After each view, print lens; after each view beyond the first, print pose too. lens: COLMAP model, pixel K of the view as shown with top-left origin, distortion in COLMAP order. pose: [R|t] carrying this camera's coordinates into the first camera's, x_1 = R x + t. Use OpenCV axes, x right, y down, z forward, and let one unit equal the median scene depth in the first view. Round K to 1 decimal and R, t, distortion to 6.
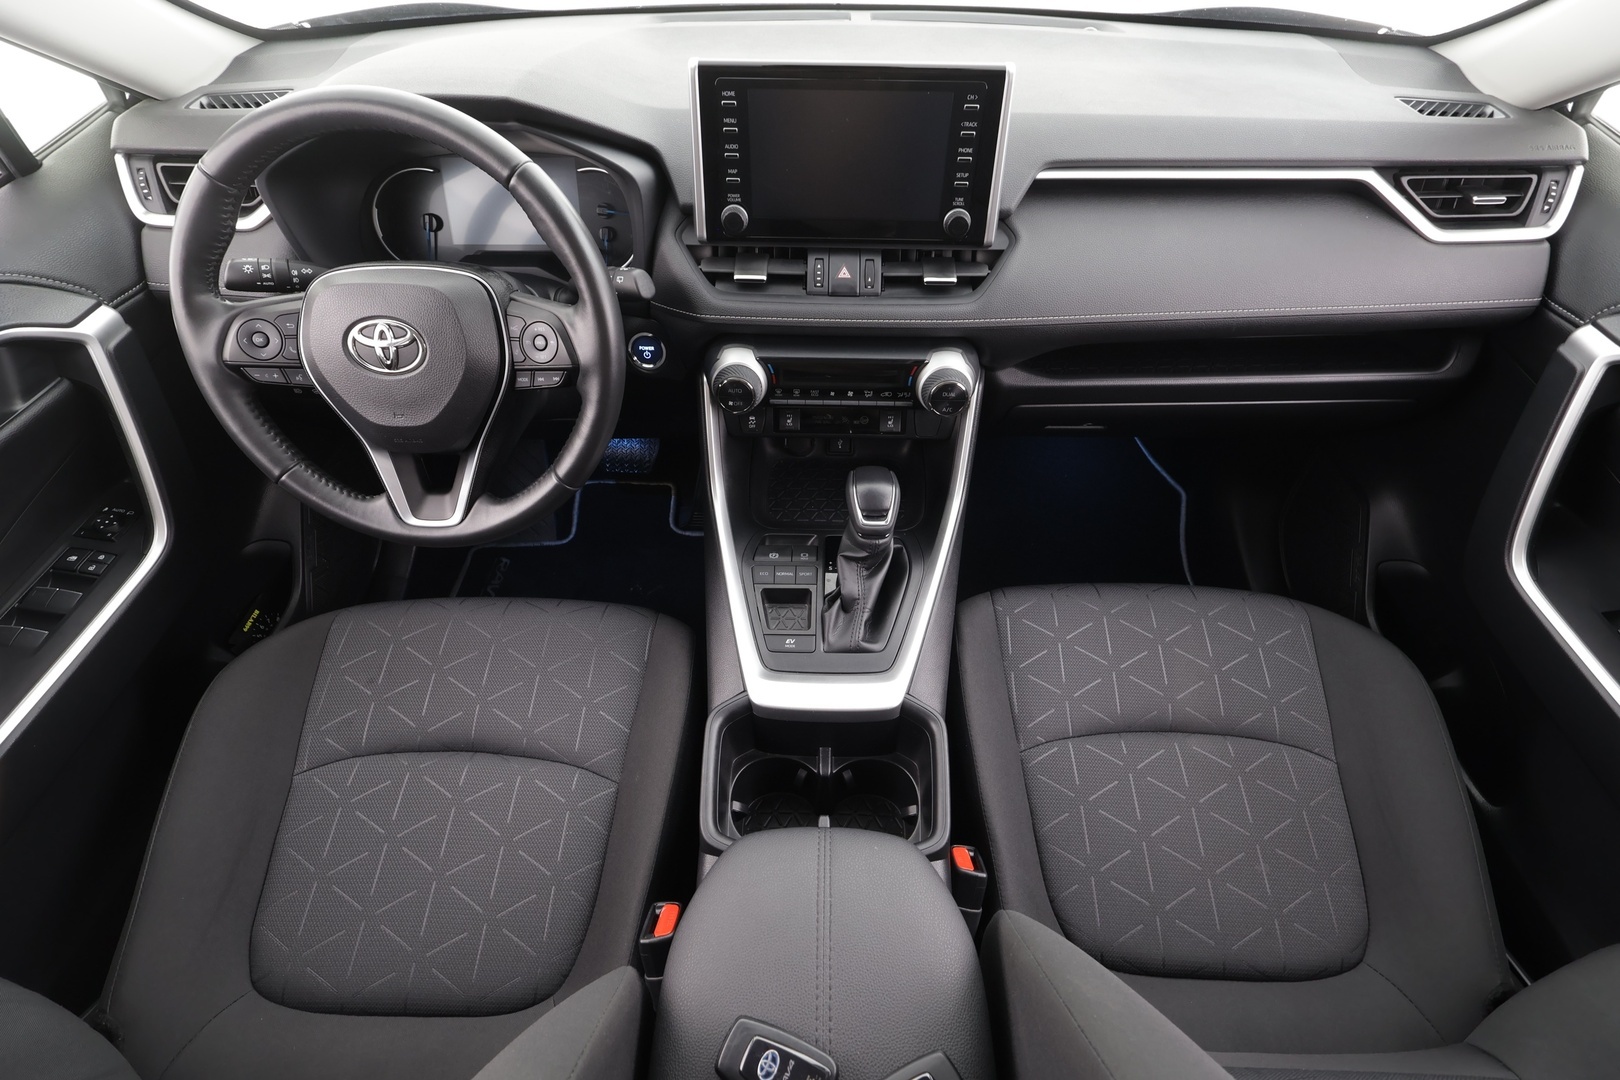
lens RADIAL K [[760.5, 0, 810.0], [0, 760.5, 540.0], [0, 0, 1]] dist [0.000174, 0.000288]
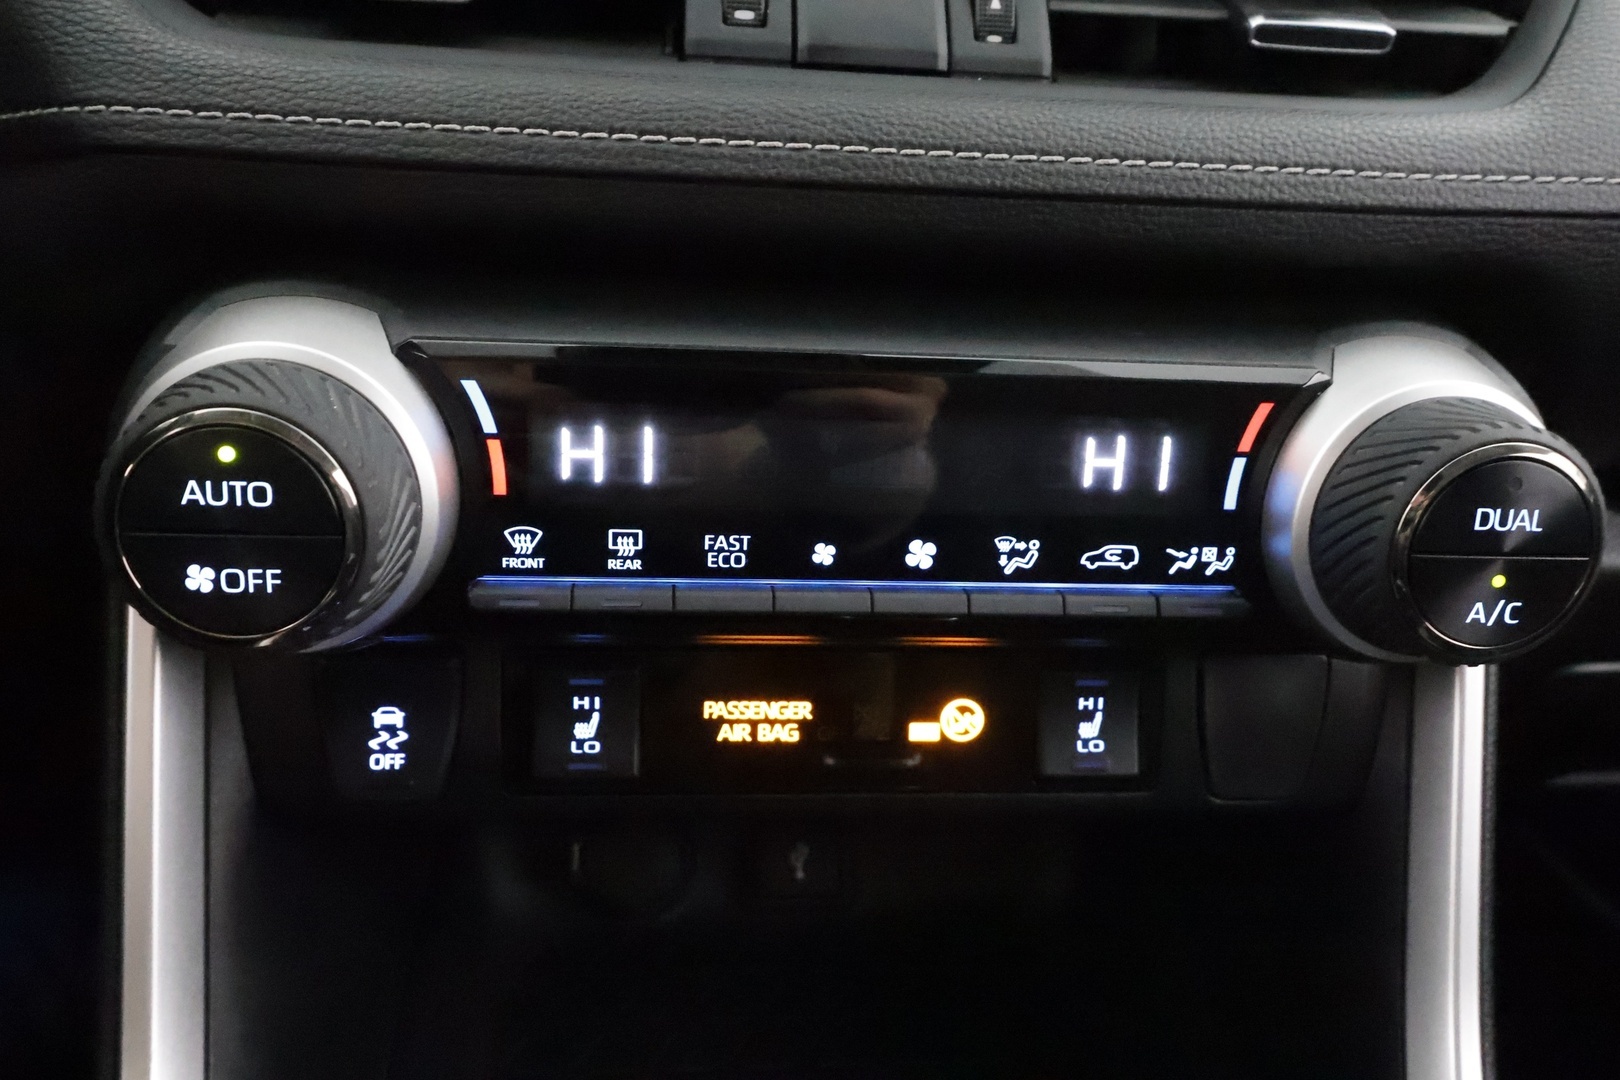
lens RADIAL K [[1313.8, 0, 810.0], [0, 1313.8, 540.0], [0, 0, 1]] dist [0.000521, -0.000137]
pose [[0.993509, 0.000626, 0.113755, -0.010502], [0.043169, 0.923109, -0.382108, -0.080374], [-0.105247, 0.384538, 0.917090, 0.761064]]
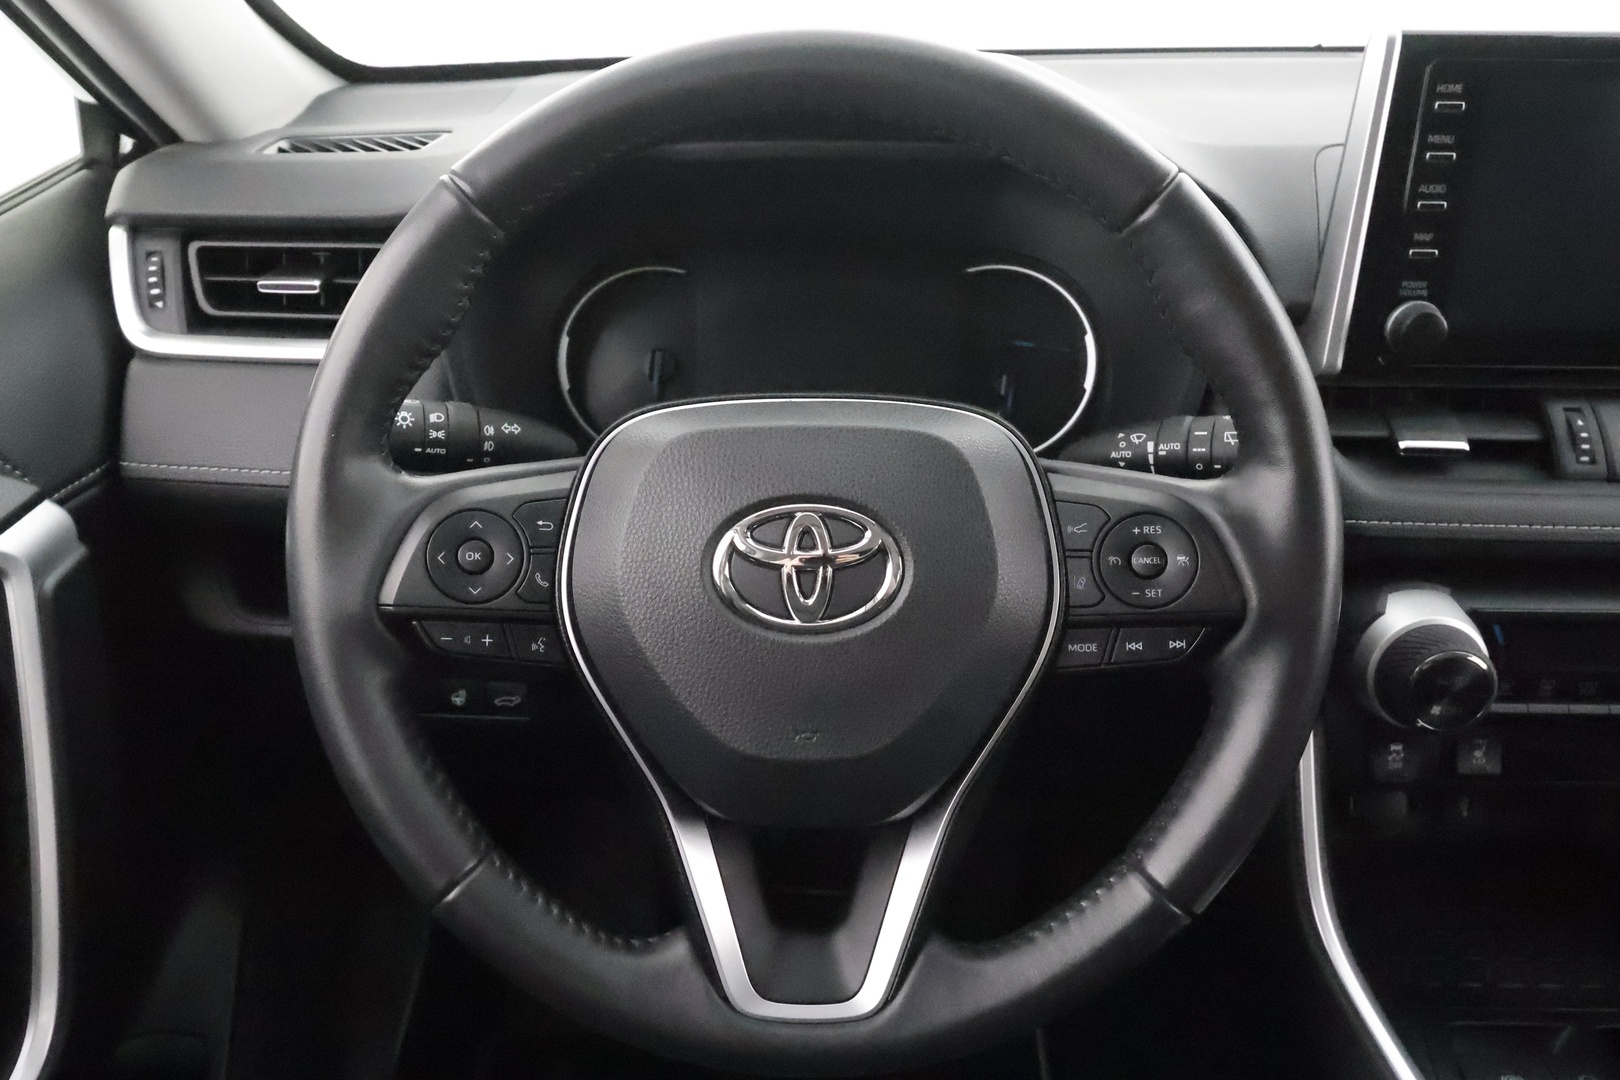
lens RADIAL K [[1231.3, 0, 810.0], [0, 1231.3, 540.0], [0, 0, 1]] dist [0.007370, -0.000833]
pose [[0.999899, -0.001785, 0.014068, -0.492489], [0.006477, 0.940023, -0.341050, -0.033445], [-0.012615, 0.341107, 0.939940, 0.317938]]
